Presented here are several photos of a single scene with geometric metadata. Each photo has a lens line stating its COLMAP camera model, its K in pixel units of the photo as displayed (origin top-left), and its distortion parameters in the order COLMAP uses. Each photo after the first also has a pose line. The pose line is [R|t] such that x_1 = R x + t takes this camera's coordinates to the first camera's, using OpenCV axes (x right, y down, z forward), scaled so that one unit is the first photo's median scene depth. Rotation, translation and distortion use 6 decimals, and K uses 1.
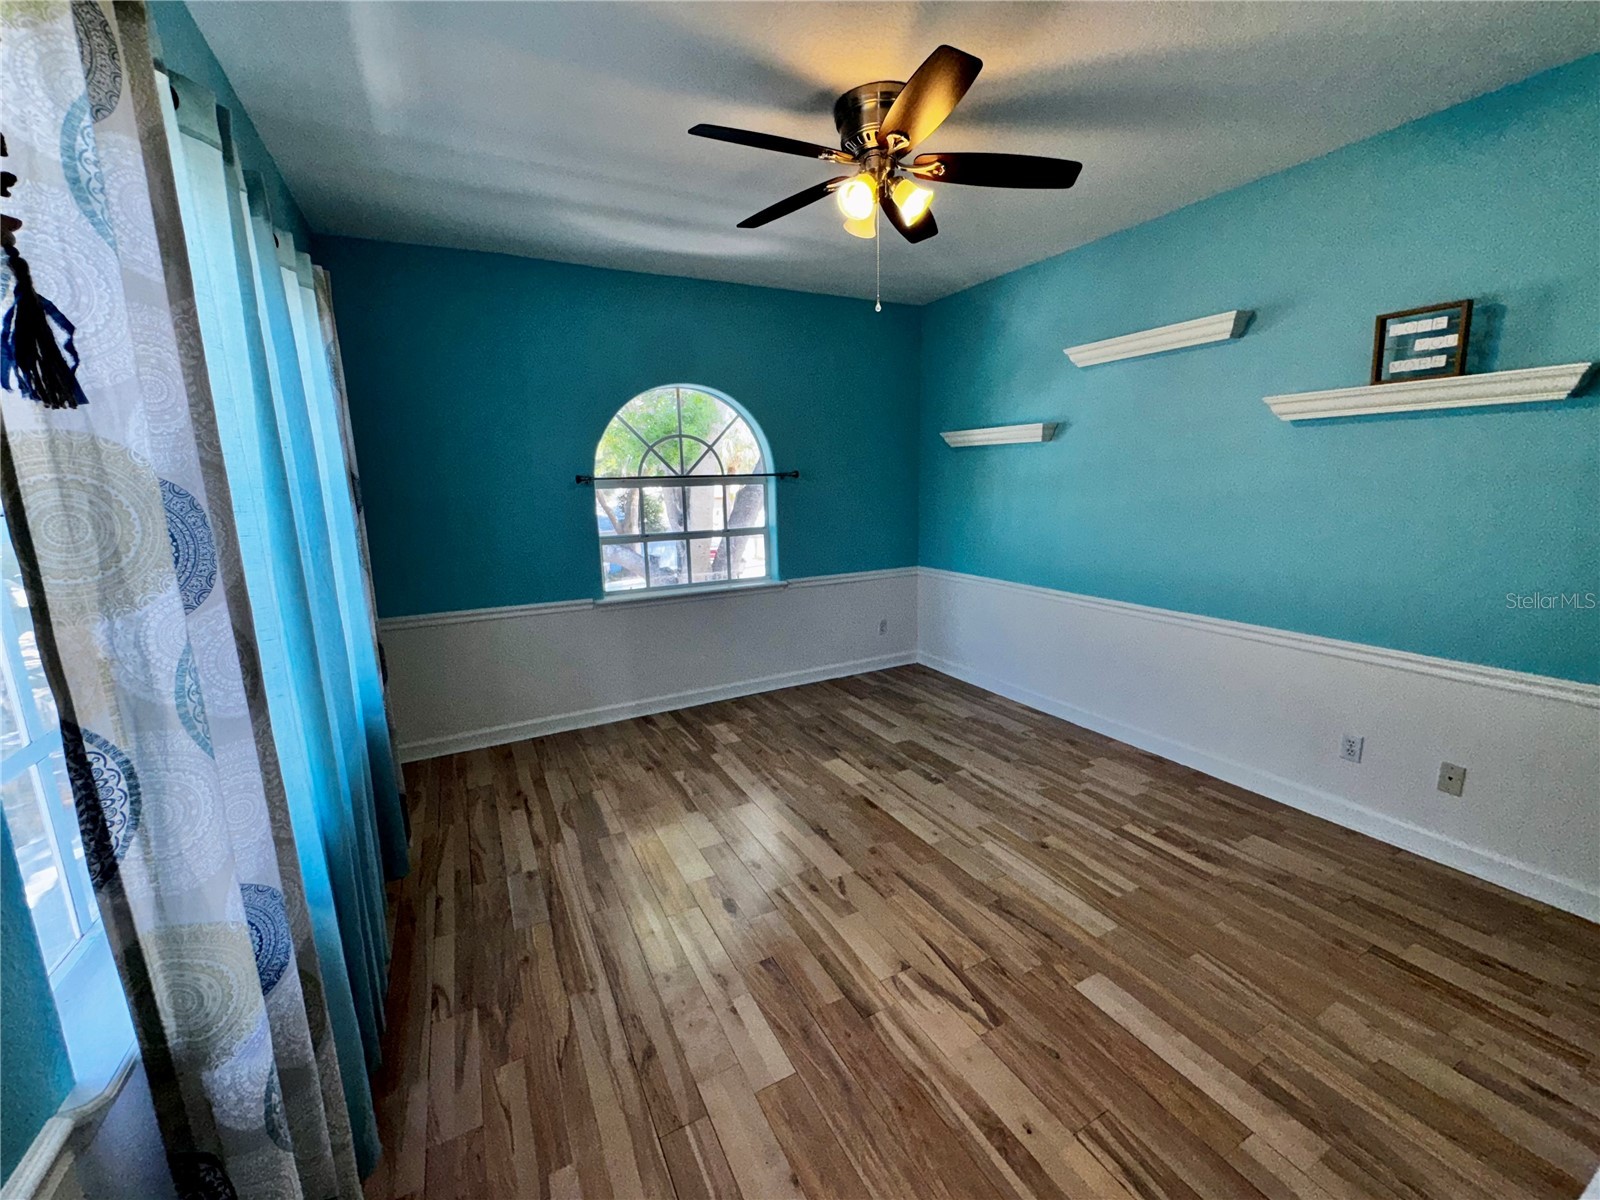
lens RADIAL K [[646.4, 0, 796.4], [0, 646.4, 598.1], [0, 0, 1]] dist [-0.003480, 0.000576]
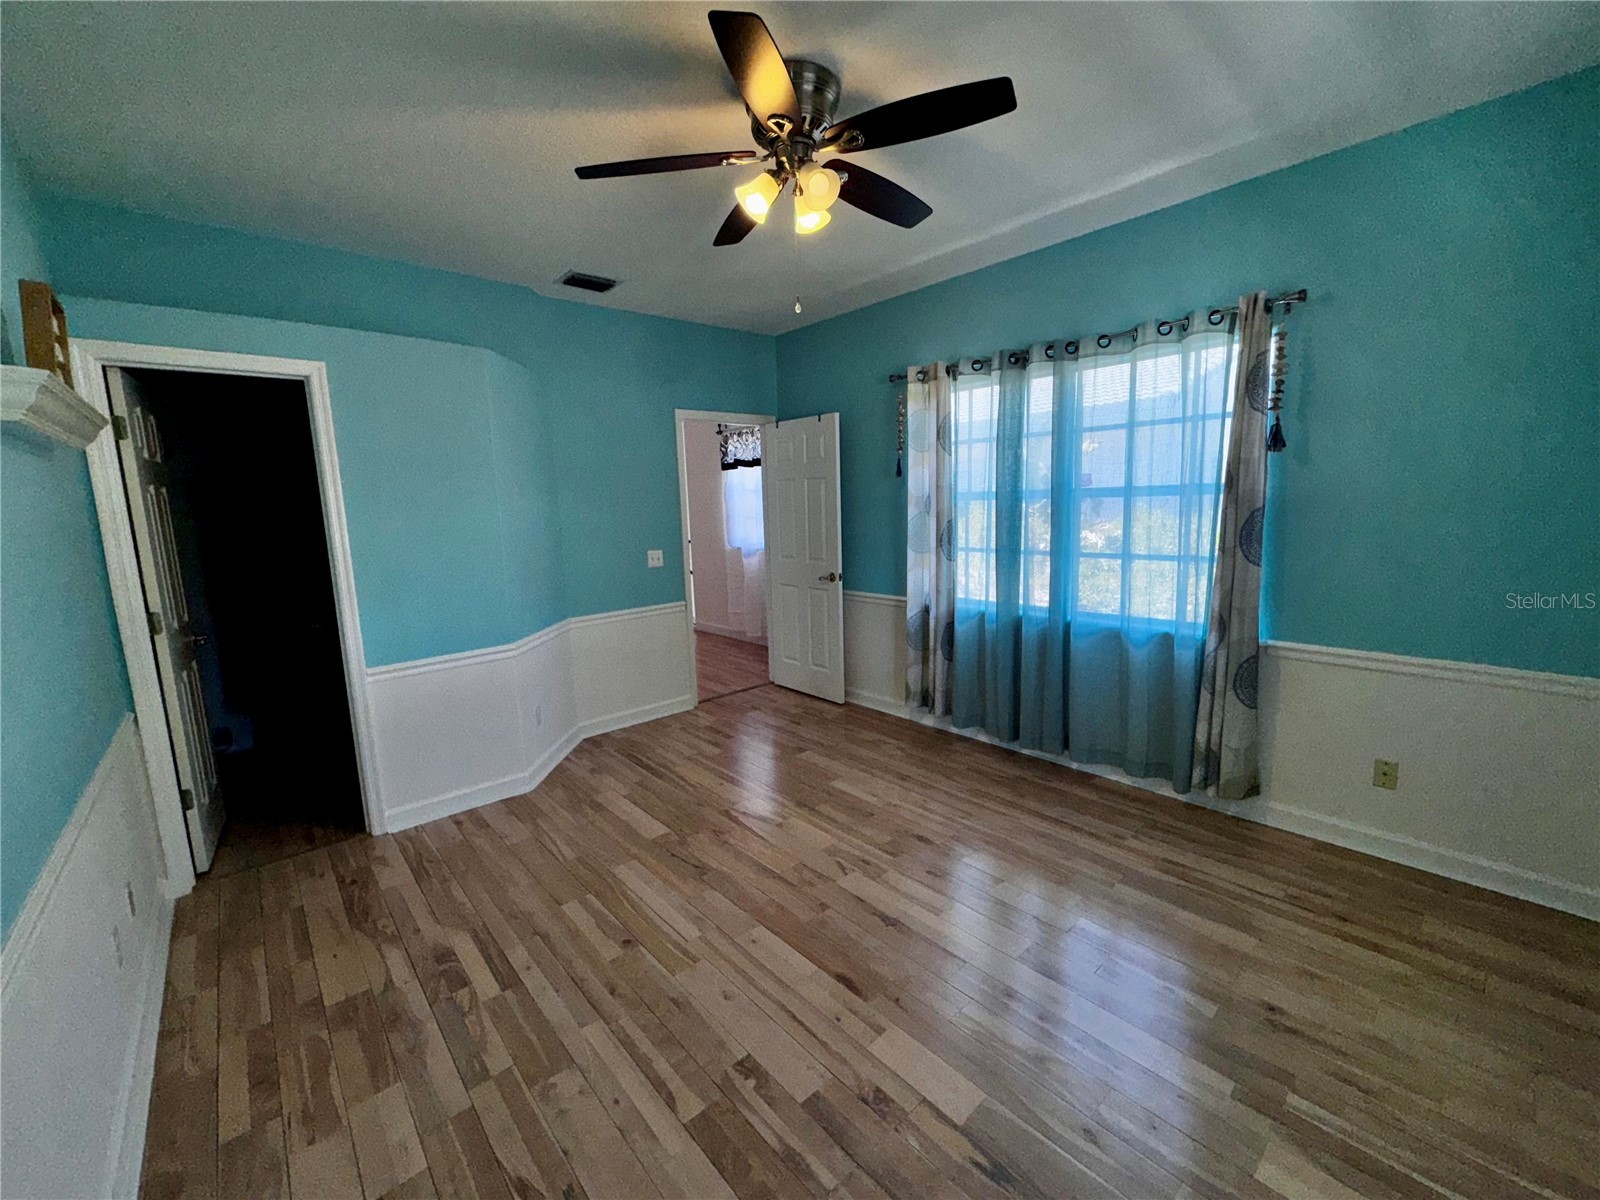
lens RADIAL K [[646.4, 0, 794.2], [0, 646.4, 599.9], [0, 0, 1]] dist [-0.003480, 0.000576]
pose [[-0.970624, 0.090043, -0.223116, 0.307867], [0.011592, 0.943755, 0.330441, -0.297786], [0.240321, 0.318148, -0.917076, 1.614971]]
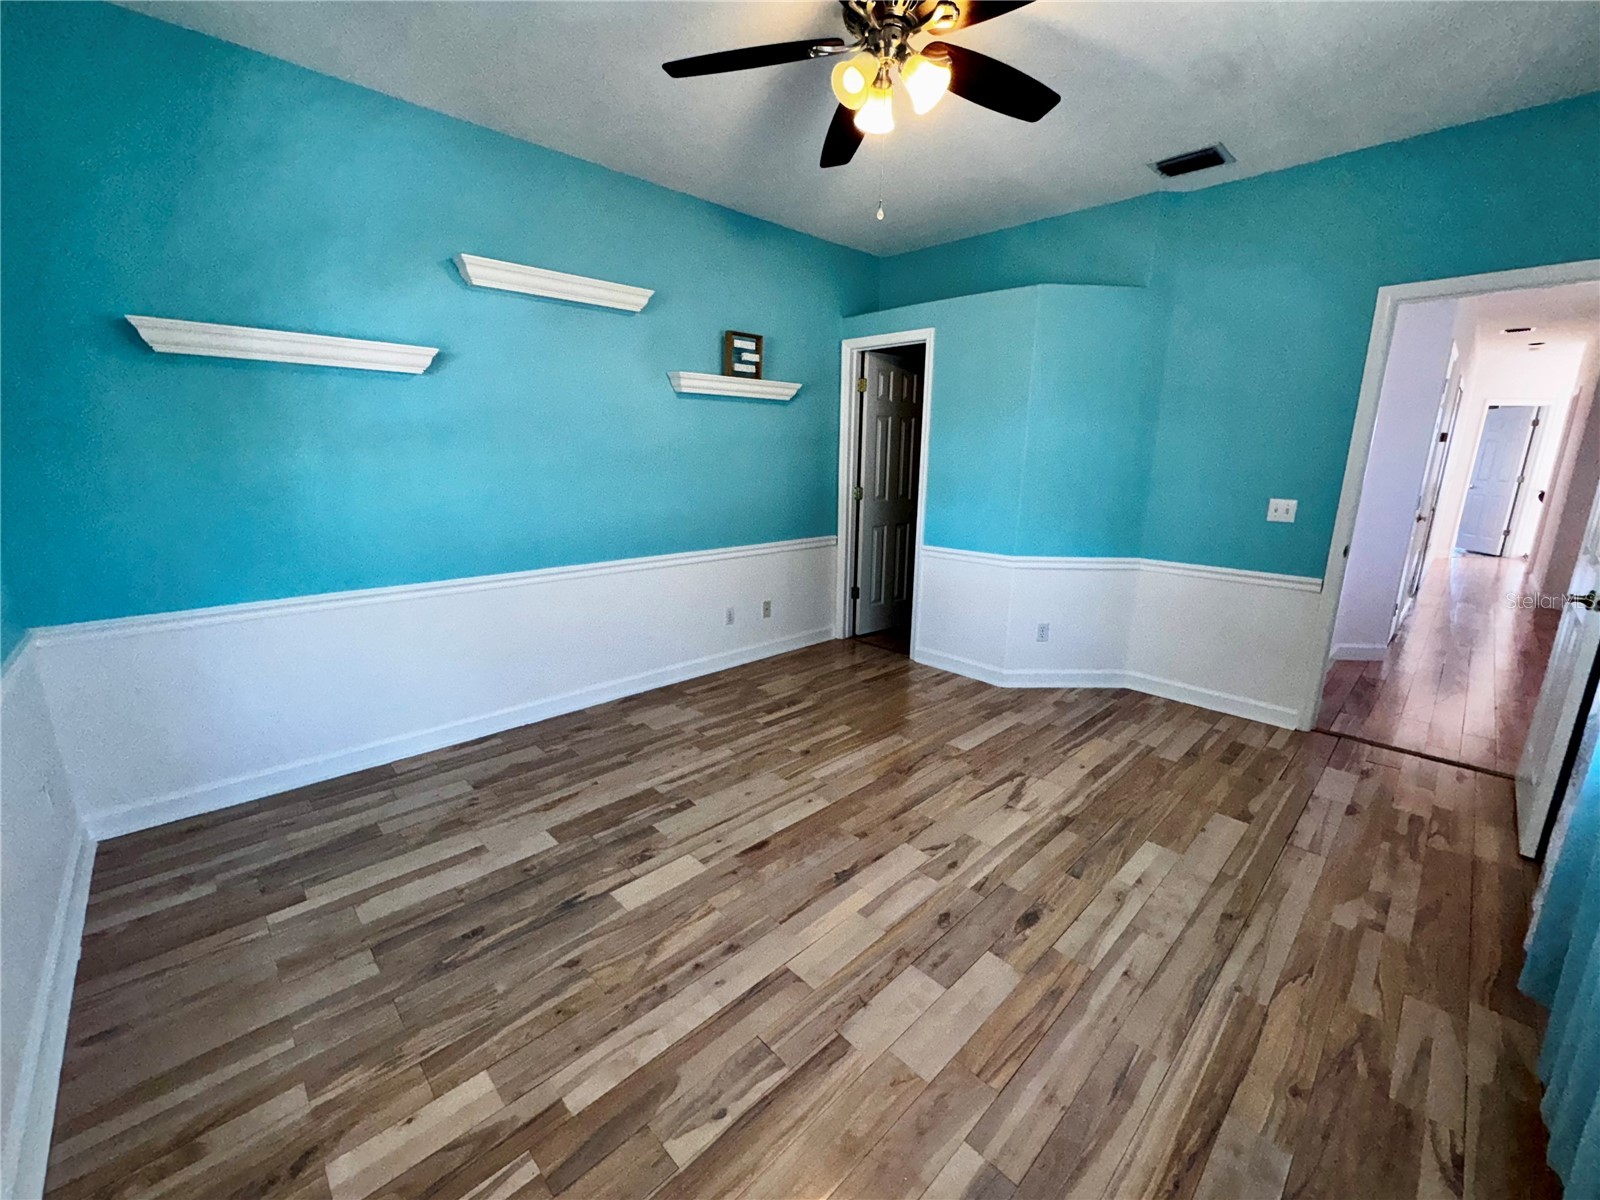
lens RADIAL K [[646.4, 0, 802.7], [0, 646.4, 597.8], [0, 0, 1]] dist [-0.003480, 0.000576]
pose [[-0.281110, -0.193095, 0.940049, -0.620072], [0.172829, 0.953347, 0.247508, -0.158070], [-0.943985, 0.232044, -0.234623, 1.166771]]
